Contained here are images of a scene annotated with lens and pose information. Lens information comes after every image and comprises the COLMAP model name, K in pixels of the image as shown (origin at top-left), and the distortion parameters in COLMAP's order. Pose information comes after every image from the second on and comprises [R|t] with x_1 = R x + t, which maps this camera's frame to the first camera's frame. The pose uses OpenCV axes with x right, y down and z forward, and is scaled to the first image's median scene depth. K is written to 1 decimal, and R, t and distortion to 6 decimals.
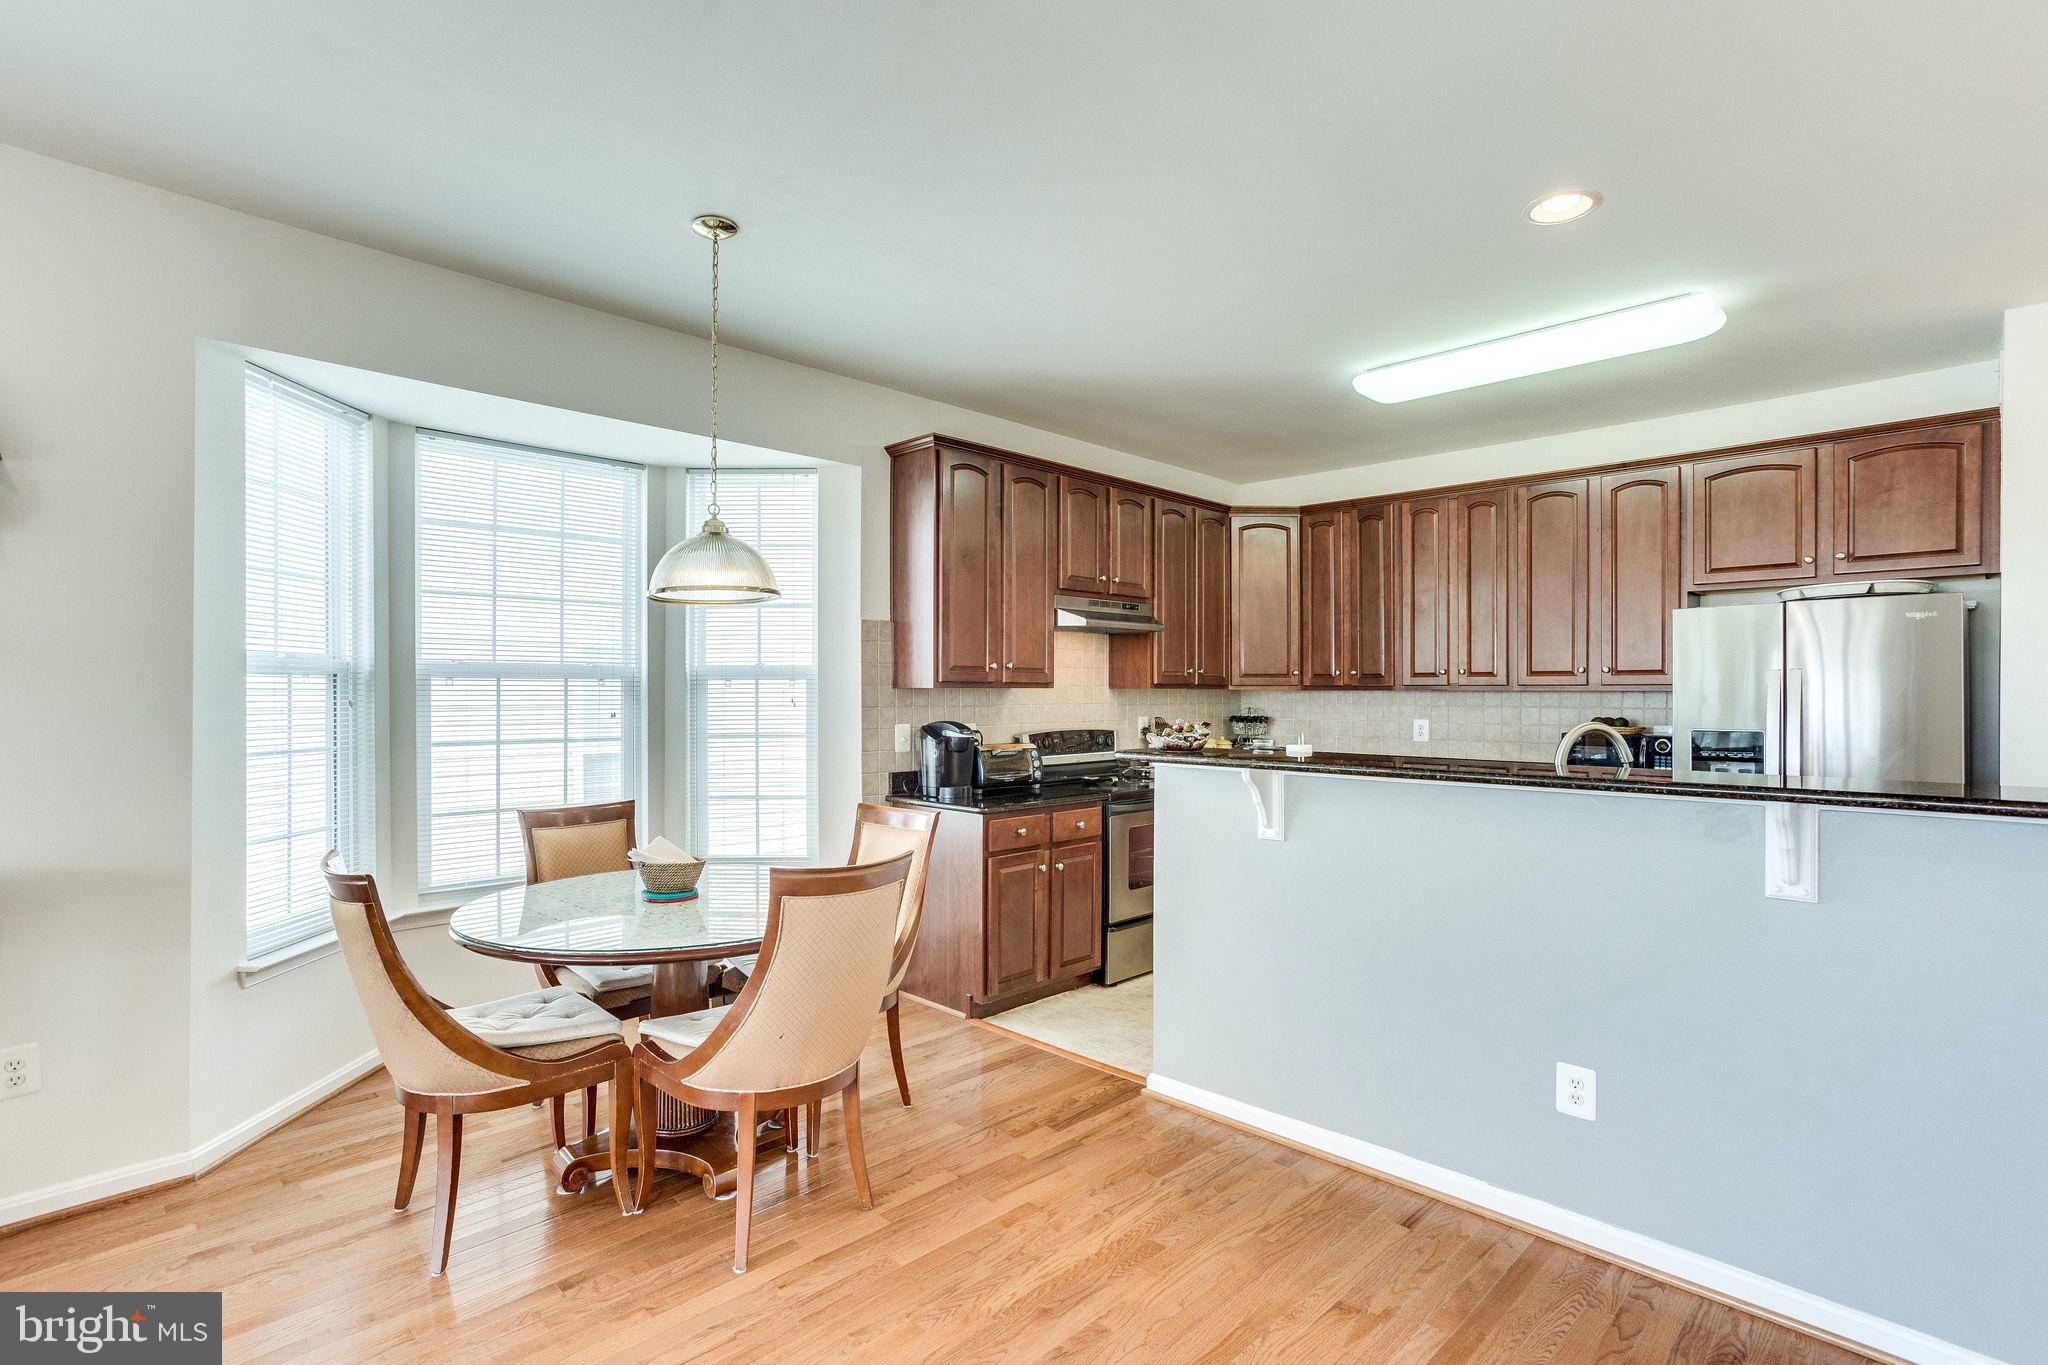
lens RADIAL K [[992.0, 0, 1022.5], [0, 992.0, 690.5], [0, 0, 1]] dist [-0.031061, 0.027371]
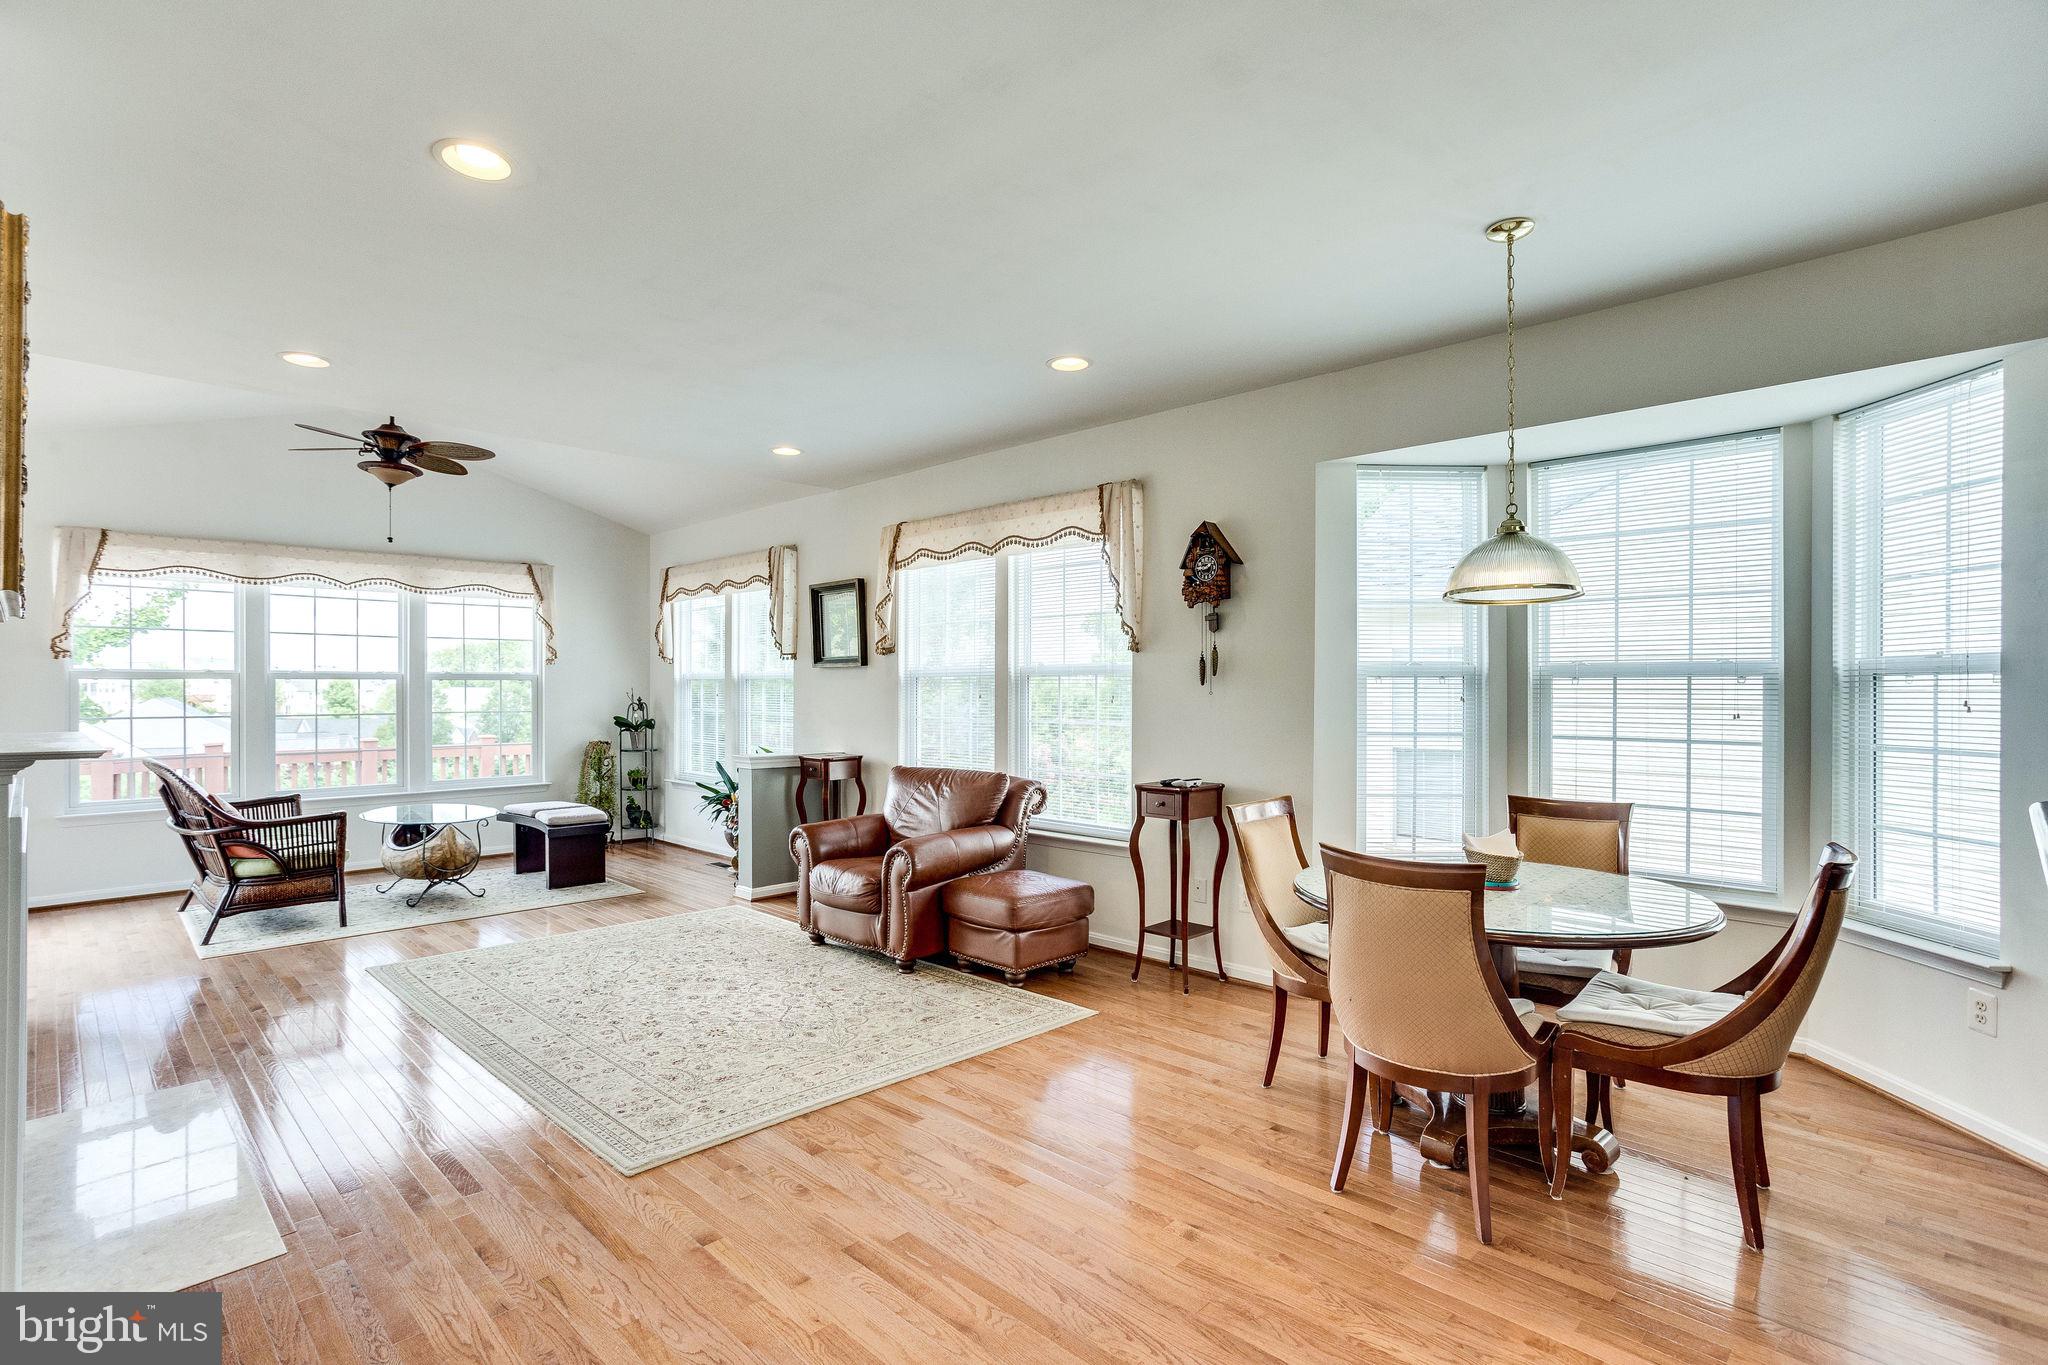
lens RADIAL K [[986.6, 0, 1021.4], [0, 986.6, 687.0], [0, 0, 1]] dist [-0.040776, 0.025731]
pose [[0.009793, -0.003031, -0.999947, 0.446774], [-0.001159, 0.999995, -0.003042, 0.001470], [0.999951, 0.001189, 0.009789, 0.323944]]
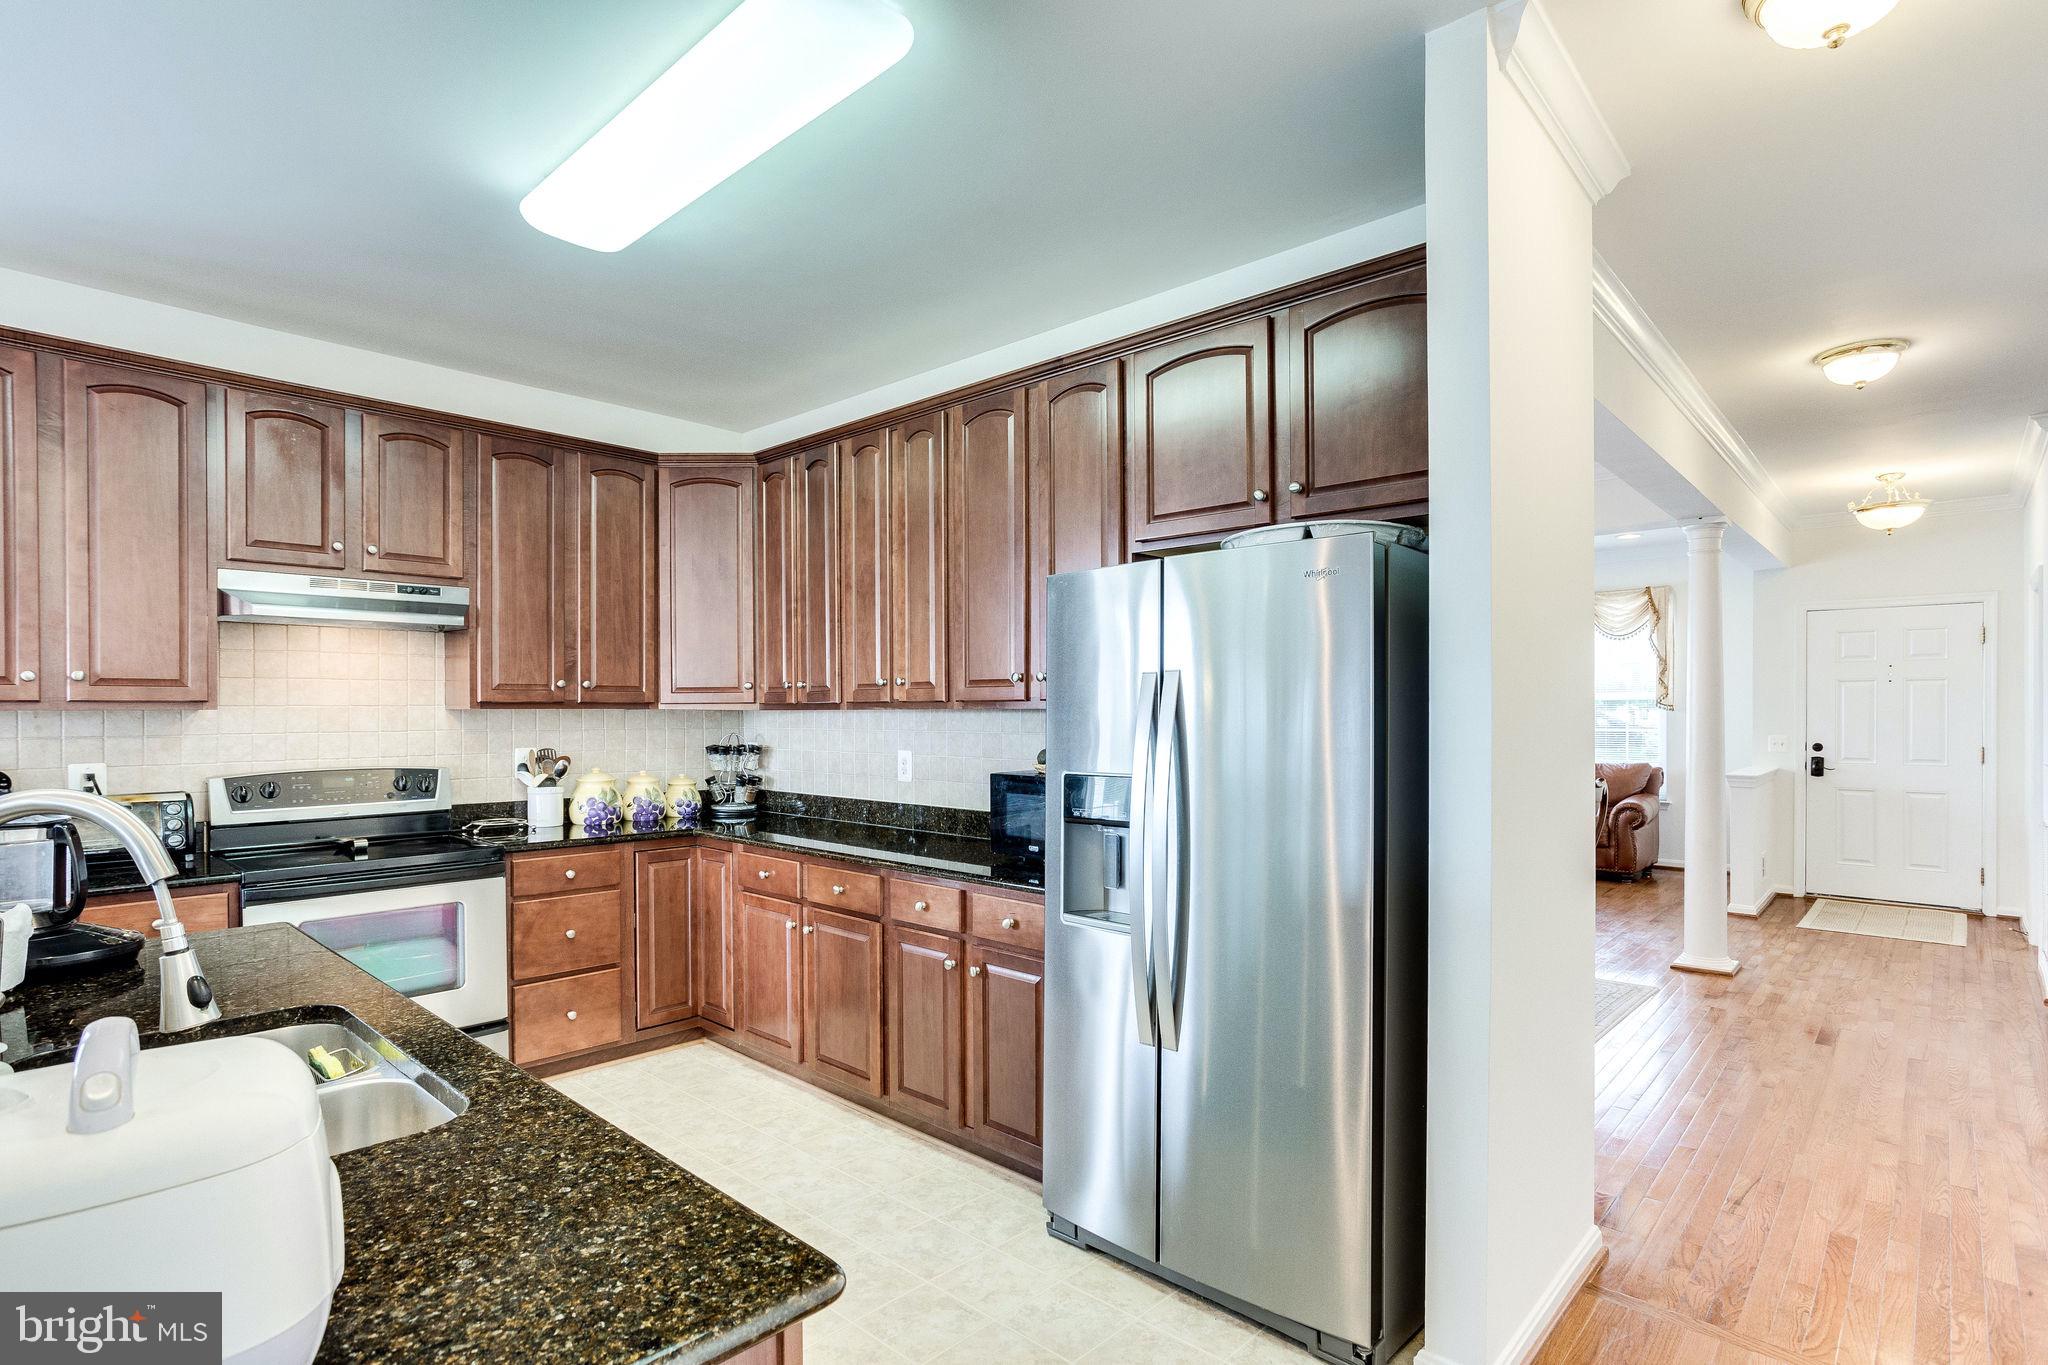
lens RADIAL K [[986.6, 0, 1021.4], [0, 986.6, 687.0], [0, 0, 1]] dist [-0.040776, 0.025731]
pose [[0.999719, -0.004780, 0.023230, 0.610350], [0.005293, 0.999742, -0.022073, 0.000142], [-0.023118, 0.022190, 0.999486, 0.375053]]
